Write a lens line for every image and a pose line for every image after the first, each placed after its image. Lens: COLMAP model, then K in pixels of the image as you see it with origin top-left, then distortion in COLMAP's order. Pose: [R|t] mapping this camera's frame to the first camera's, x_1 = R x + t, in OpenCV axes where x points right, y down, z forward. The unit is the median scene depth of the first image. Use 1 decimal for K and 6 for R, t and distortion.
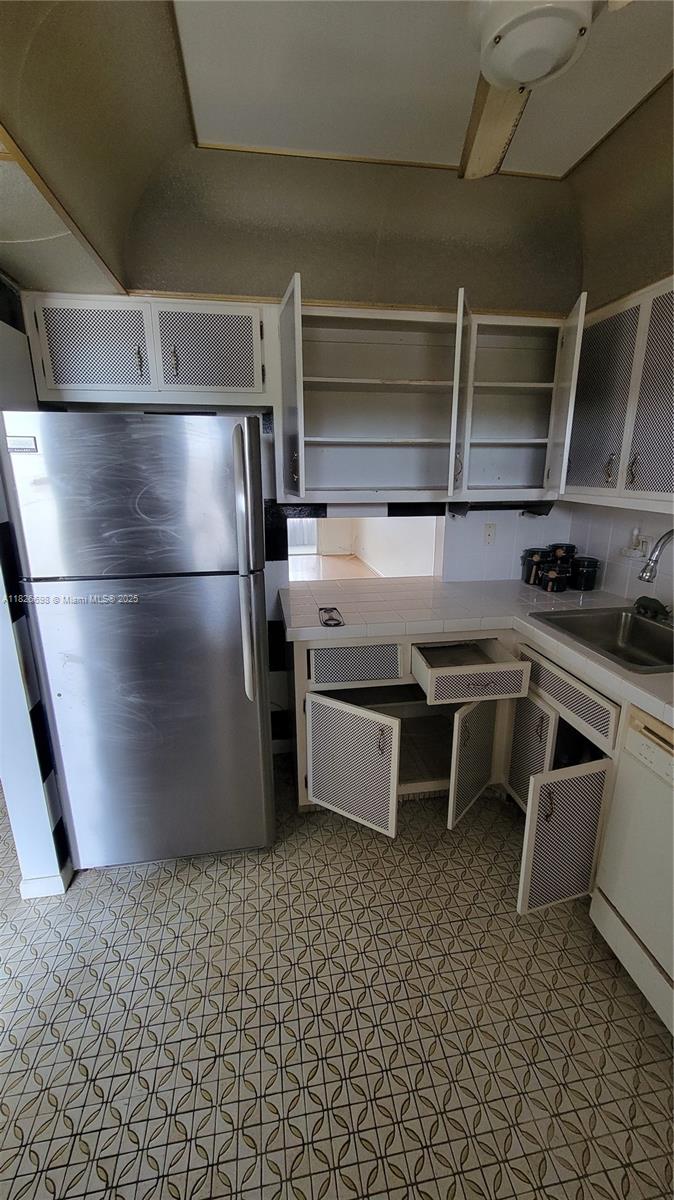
lens RADIAL K [[487.3, 0, 343.8], [0, 487.3, 605.2], [0, 0, 1]] dist [-0.004603, 0.000772]
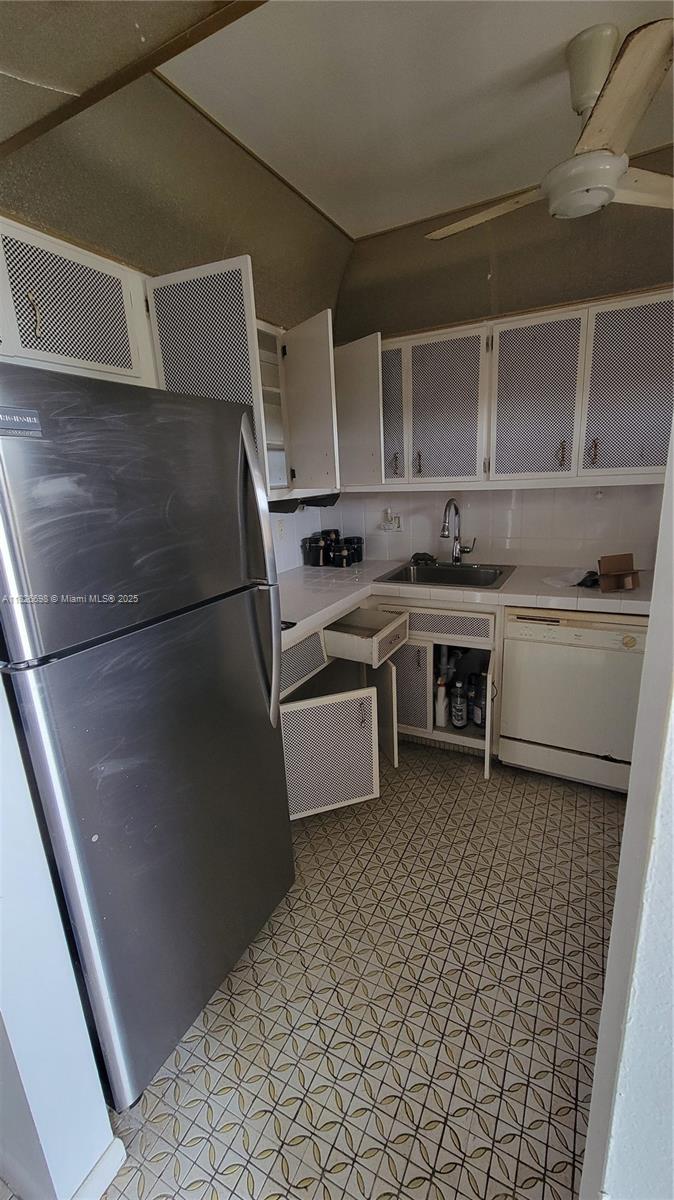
lens RADIAL K [[487.3, 0, 341.4], [0, 487.3, 604.0], [0, 0, 1]] dist [-0.004603, 0.000772]
pose [[0.605728, -0.232404, 0.760974, -0.881468], [0.259373, 0.961825, 0.087286, -0.077416], [-0.752209, 0.144504, 0.642884, 0.371849]]
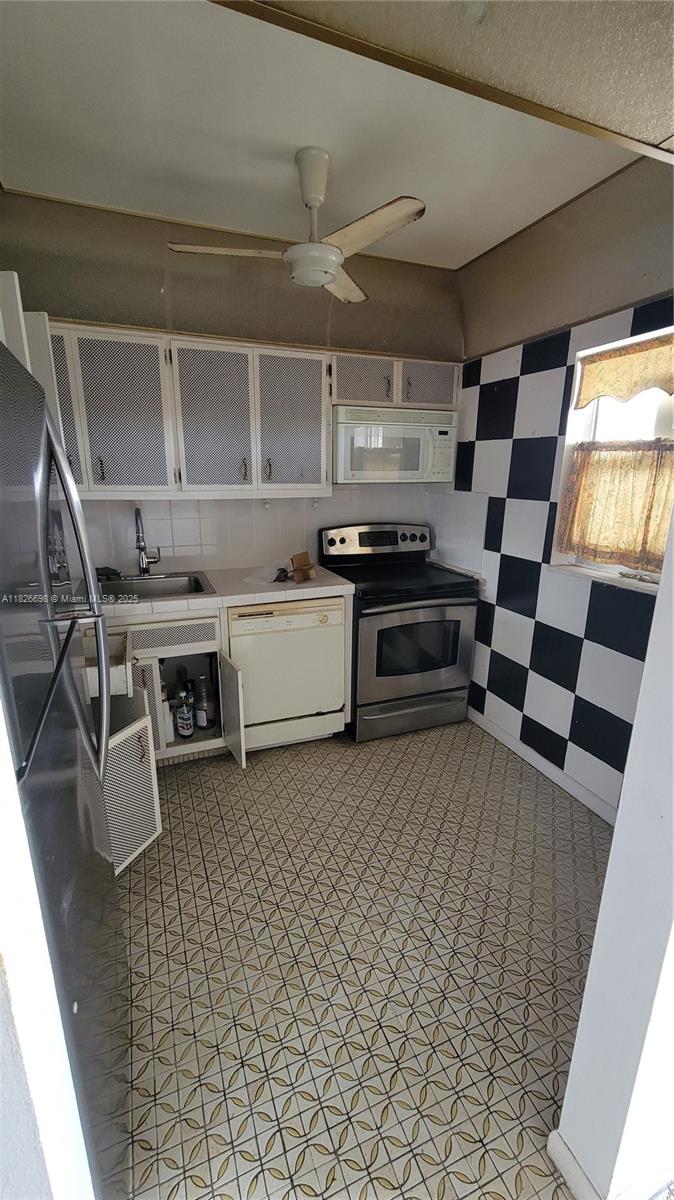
lens RADIAL K [[487.3, 0, 340.7], [0, 487.3, 604.3], [0, 0, 1]] dist [-0.004603, 0.000772]
pose [[-0.217212, -0.257035, 0.941675, -1.039554], [0.251294, 0.917467, 0.308392, -0.224831], [-0.943223, 0.303624, -0.134694, 0.820406]]
